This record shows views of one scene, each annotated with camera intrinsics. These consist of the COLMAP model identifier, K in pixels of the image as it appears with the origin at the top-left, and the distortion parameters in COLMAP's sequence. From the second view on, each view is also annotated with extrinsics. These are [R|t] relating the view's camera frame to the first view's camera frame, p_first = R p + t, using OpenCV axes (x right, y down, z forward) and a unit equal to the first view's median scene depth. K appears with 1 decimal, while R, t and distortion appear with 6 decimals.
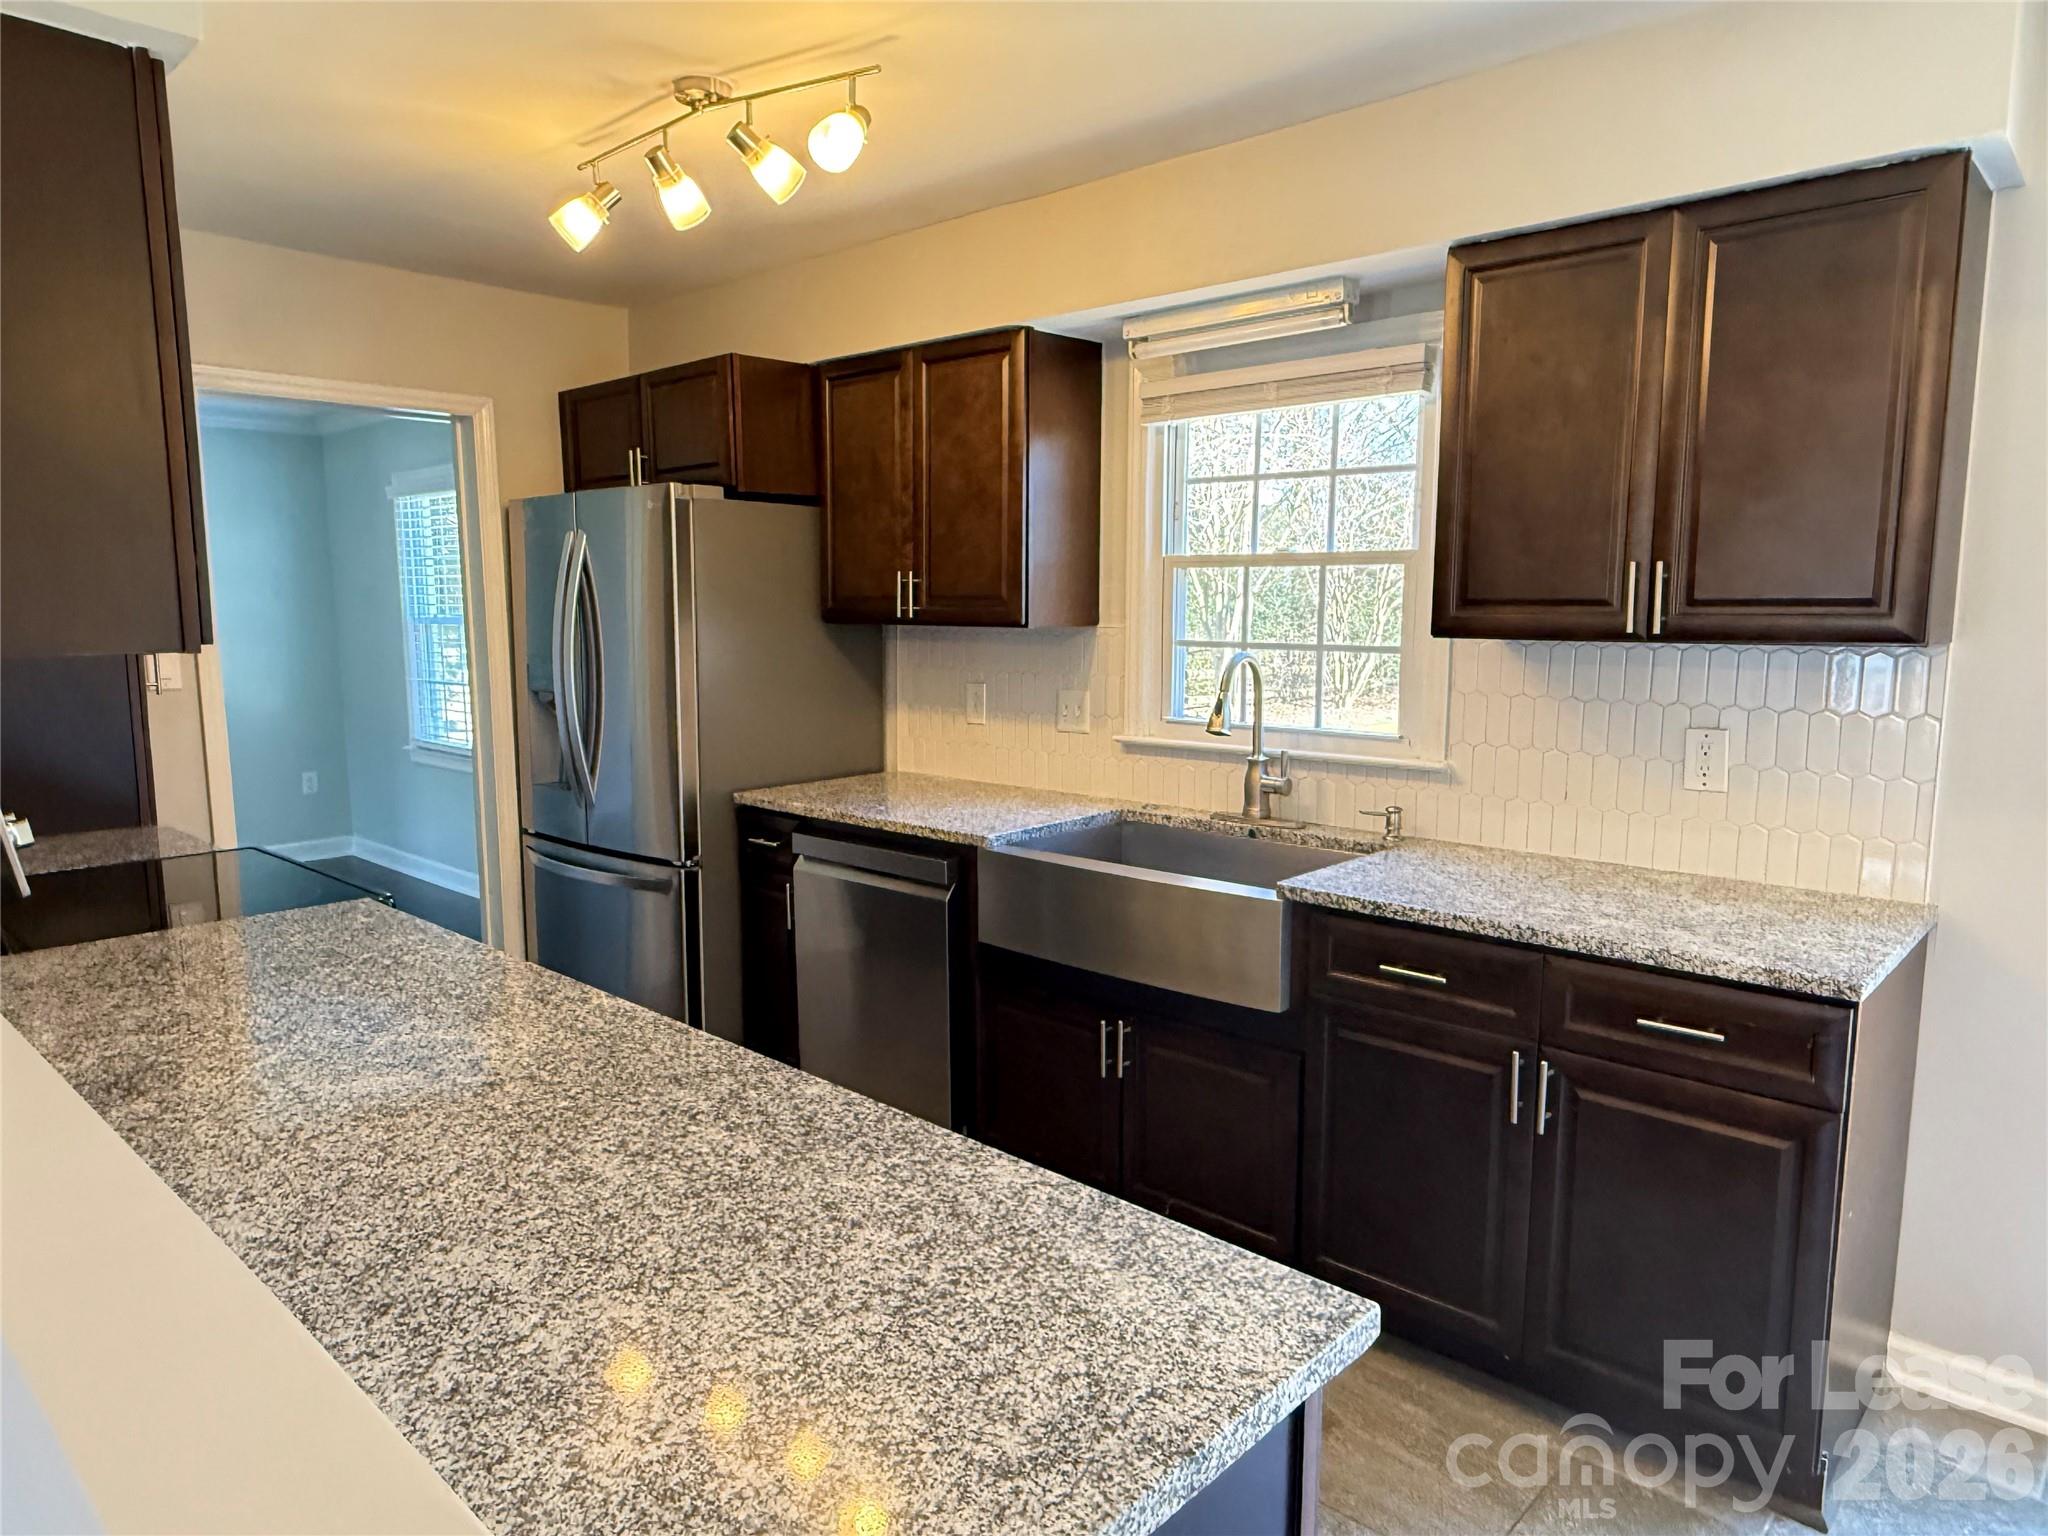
lens RADIAL K [[1324.2, 0, 1024.0], [0, 1324.2, 768.0], [0, 0, 1]] dist [0.002935, 0.001415]
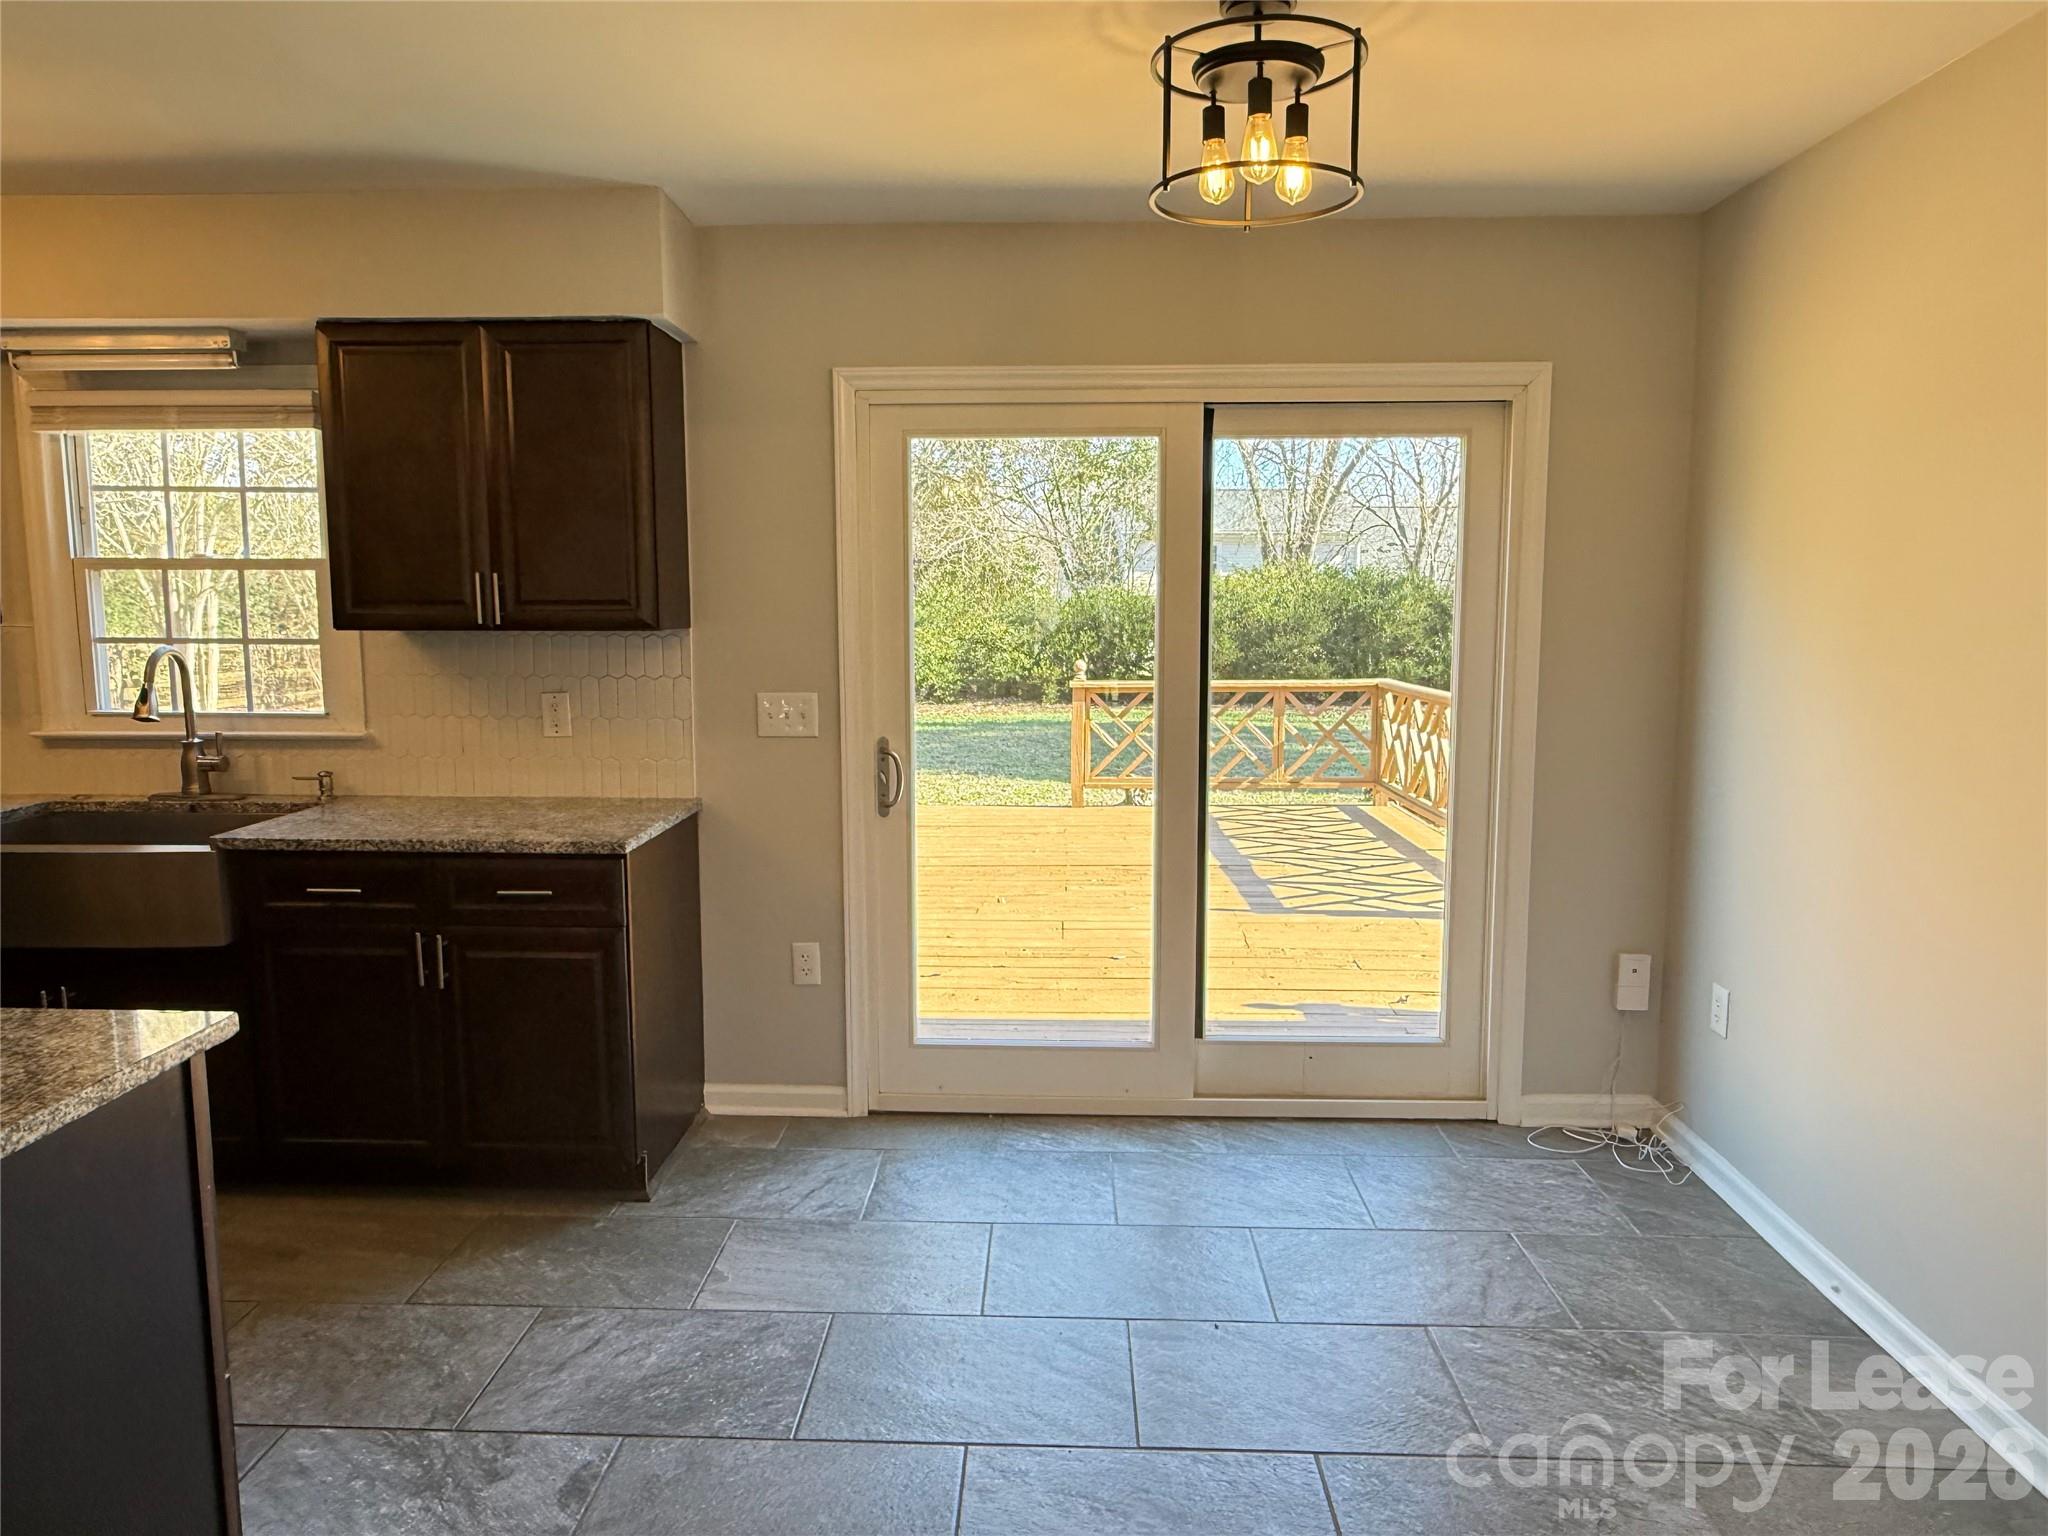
lens RADIAL K [[1324.2, 0, 1024.0], [0, 1324.2, 768.0], [0, 0, 1]] dist [0.002935, 0.001415]
pose [[0.761761, -0.081780, 0.642676, -0.011228], [0.081173, 0.996232, 0.030556, 0.040688], [-0.642752, 0.028892, 0.765529, -0.332531]]
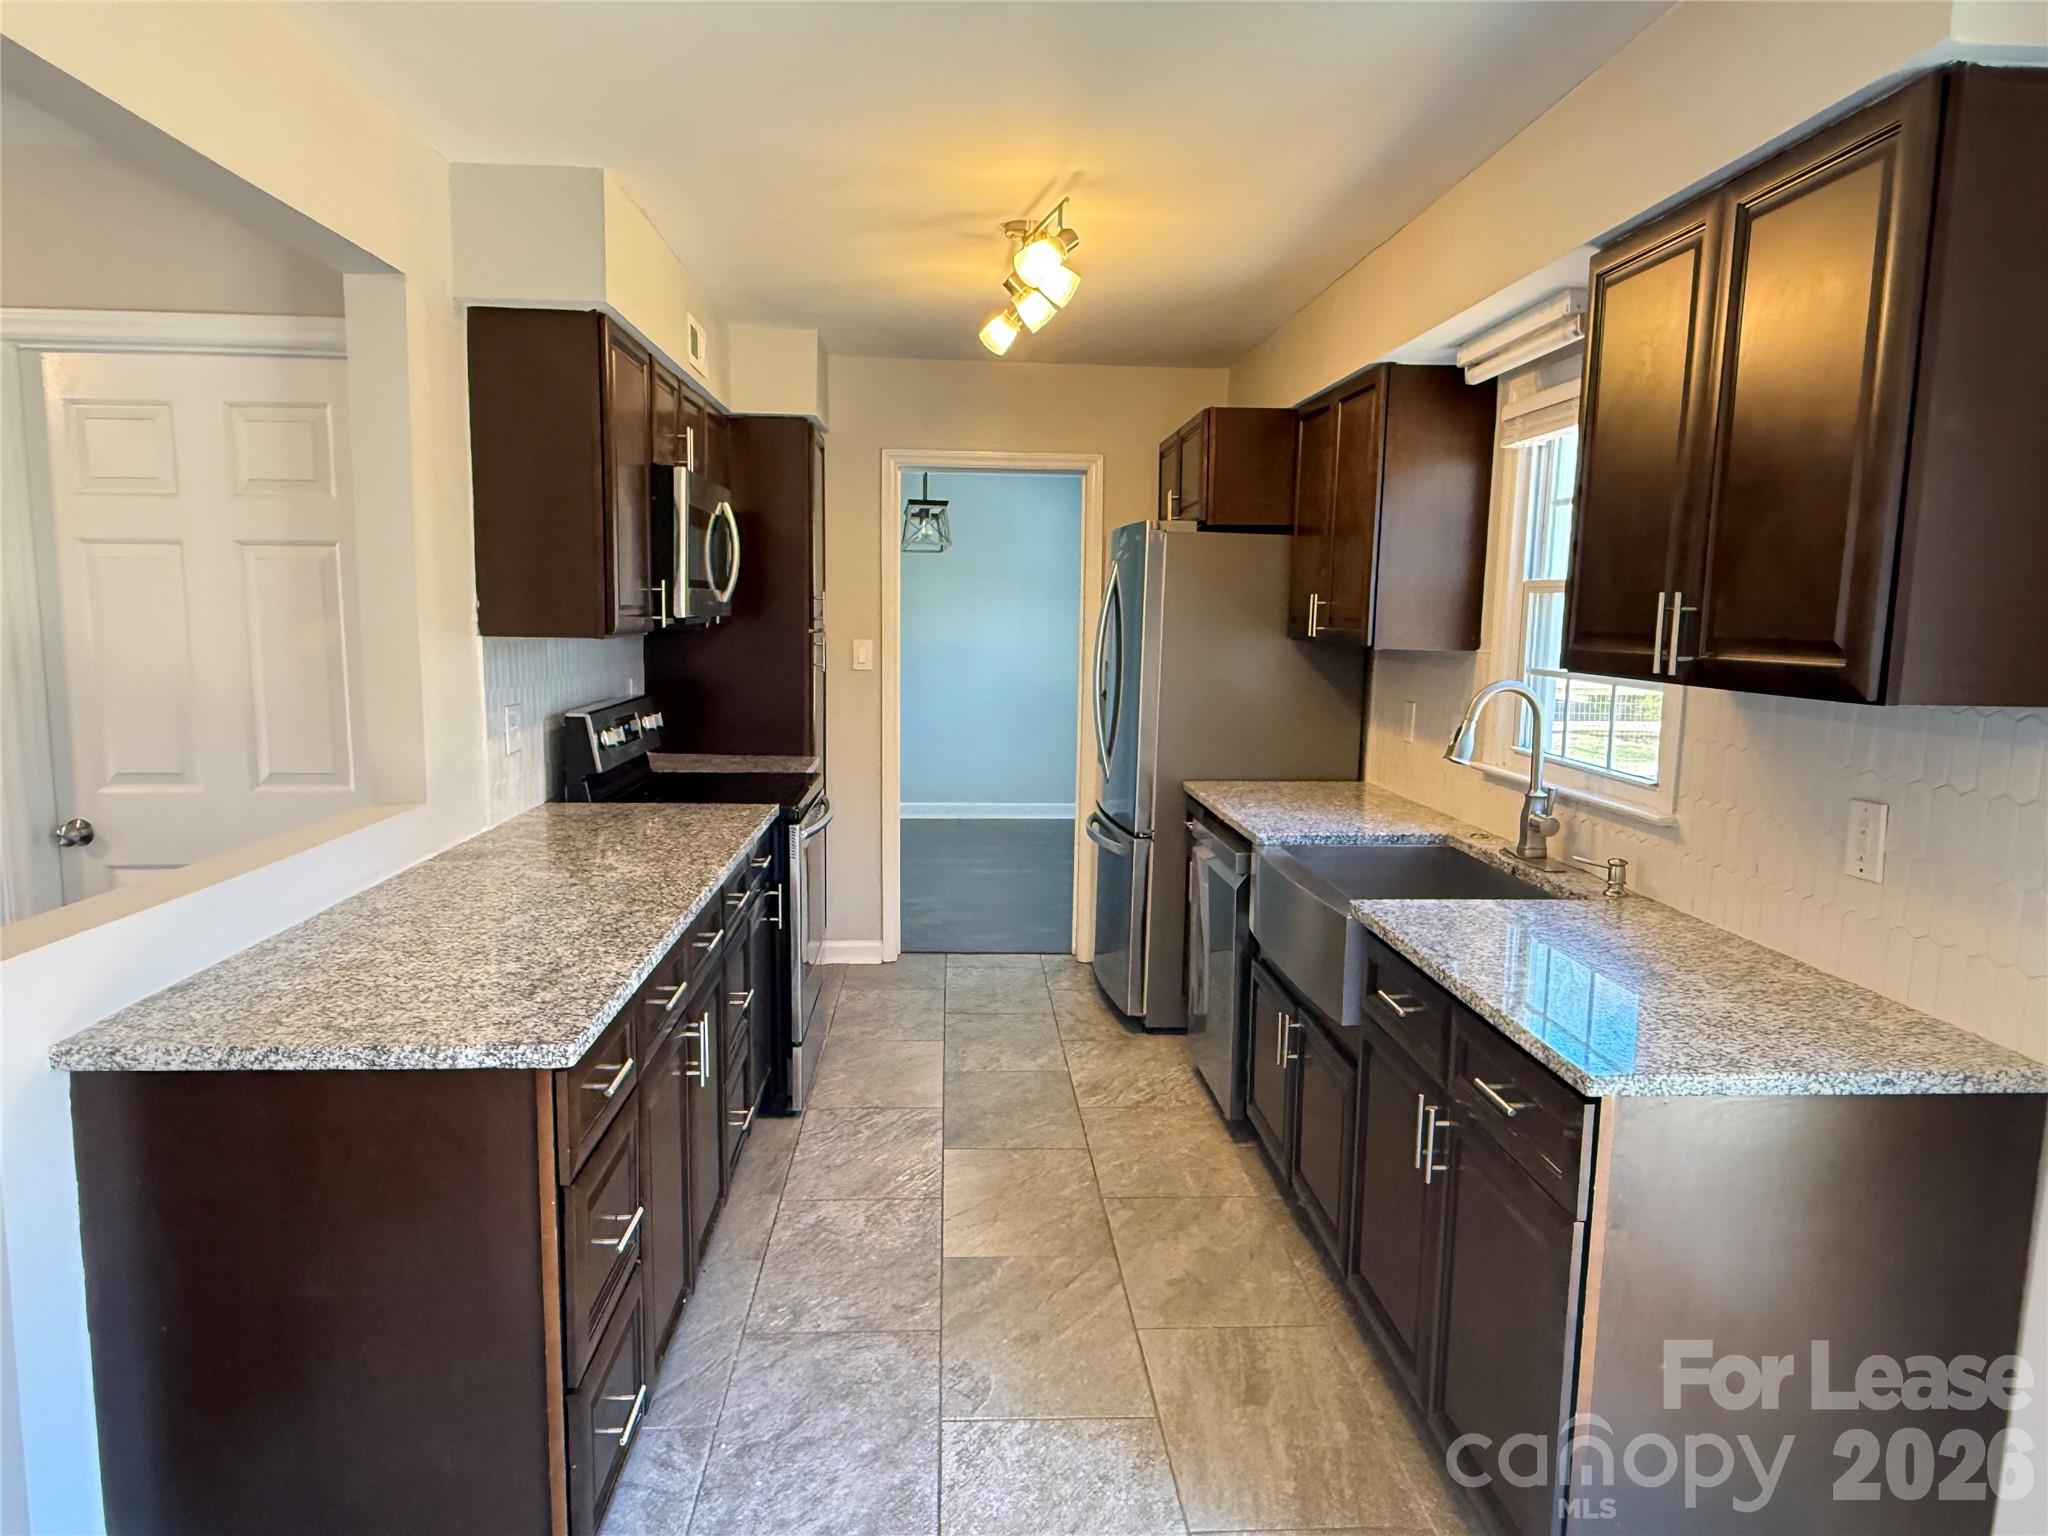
lens RADIAL K [[1322.9, 0, 1023.0], [0, 1322.9, 784.4], [0, 0, 1]] dist [-0.003639, 0.001037]
pose [[0.719821, 0.107279, -0.685820, 0.599529], [-0.107827, 0.993274, 0.042200, -0.016144], [0.685734, 0.043573, 0.726547, 0.060177]]
